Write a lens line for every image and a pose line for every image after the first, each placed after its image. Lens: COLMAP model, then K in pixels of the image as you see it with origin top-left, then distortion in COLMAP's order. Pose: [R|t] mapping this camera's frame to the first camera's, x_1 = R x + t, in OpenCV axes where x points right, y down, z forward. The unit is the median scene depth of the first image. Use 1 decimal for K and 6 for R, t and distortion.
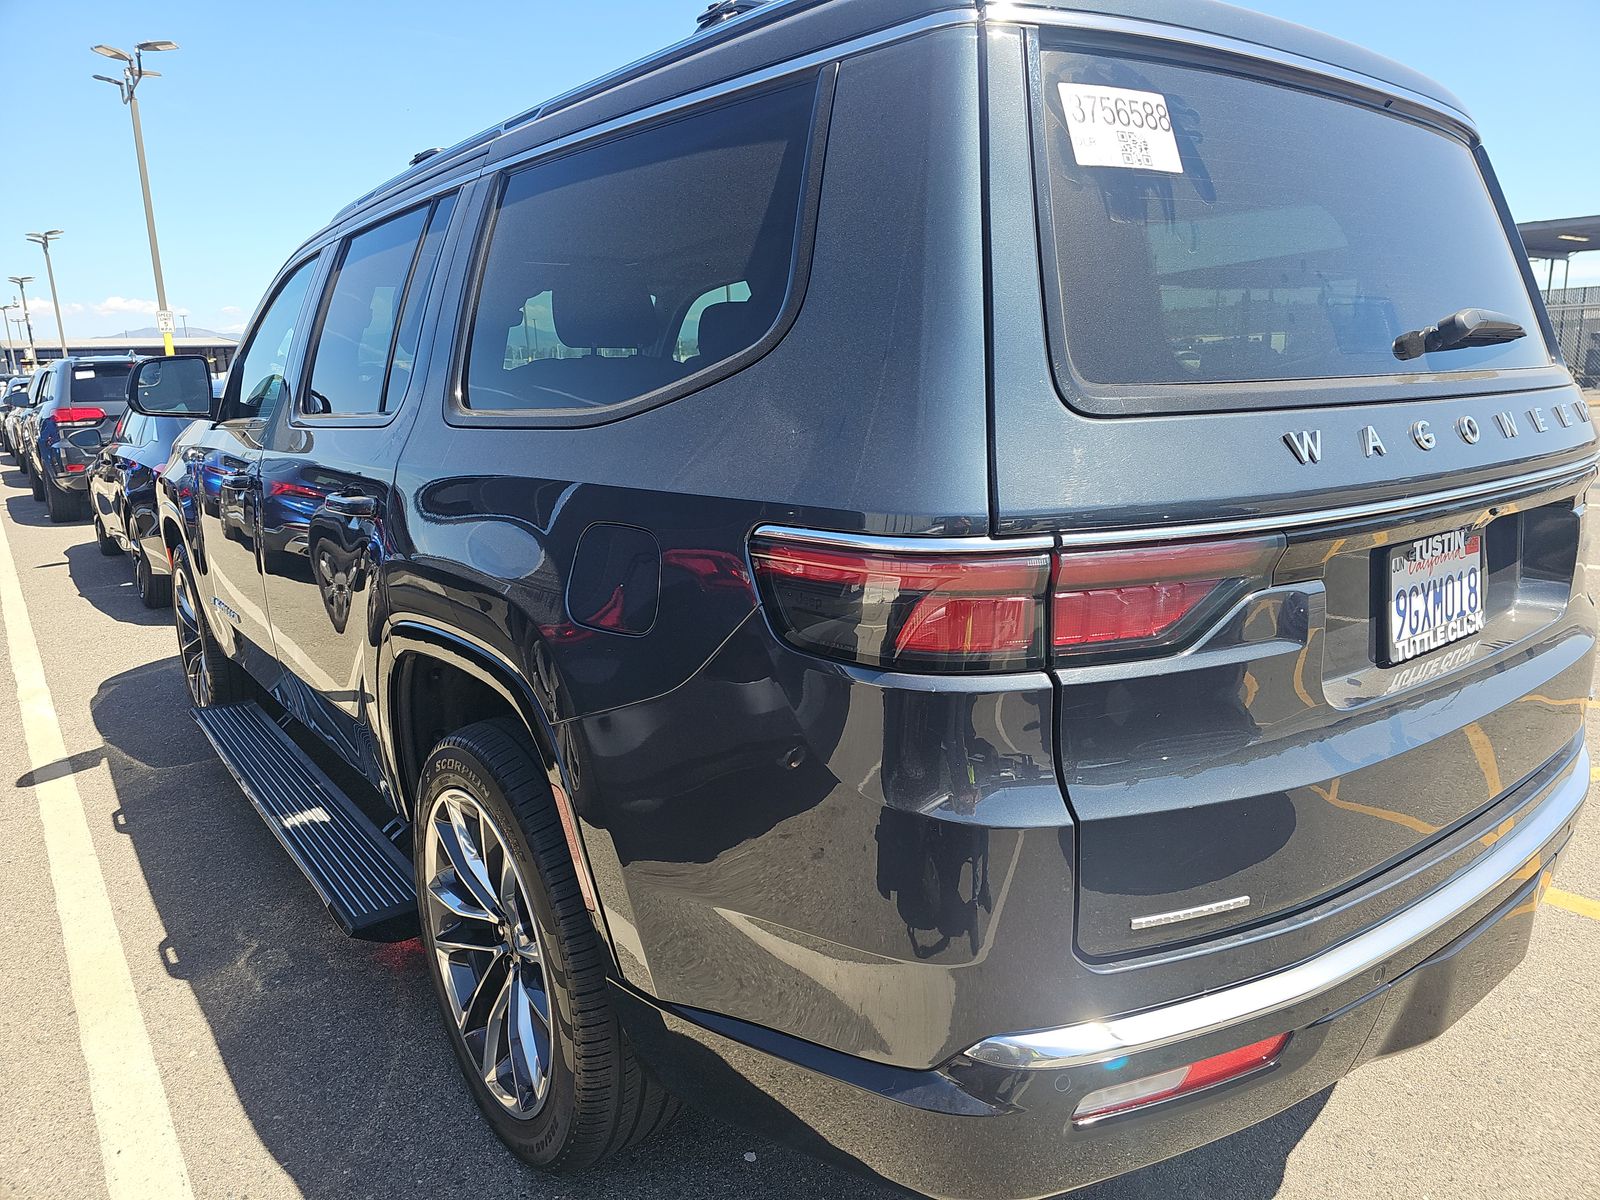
lens RADIAL K [[1064.5, 0, 801.4], [0, 1064.5, 603.1], [0, 0, 1]] dist [0.005347, -0.028478]
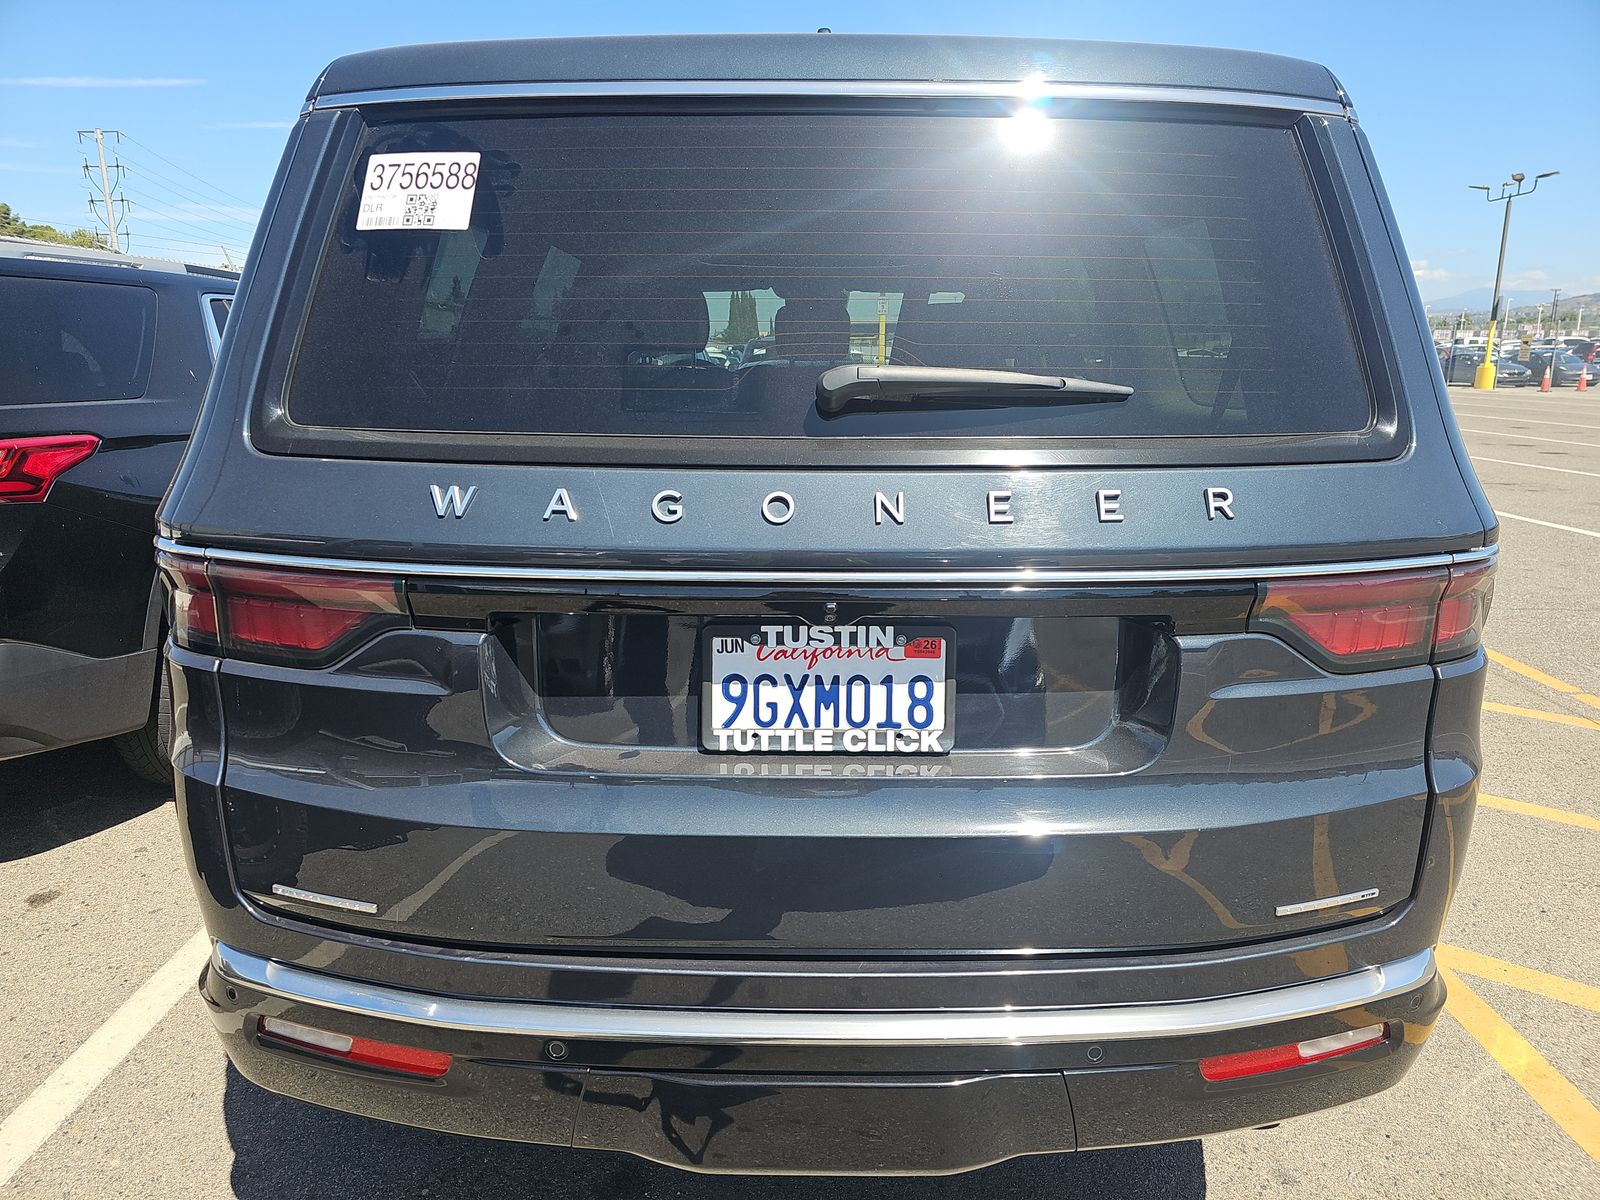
lens RADIAL K [[1064.5, 0, 739.1], [0, 1064.5, 591.3], [0, 0, 1]] dist [0.005347, -0.028478]
pose [[0.800571, 0.170497, -0.574471, 1.262020], [-0.155816, 0.984922, 0.075172, -0.176028], [0.578625, 0.029331, 0.815066, 0.314396]]
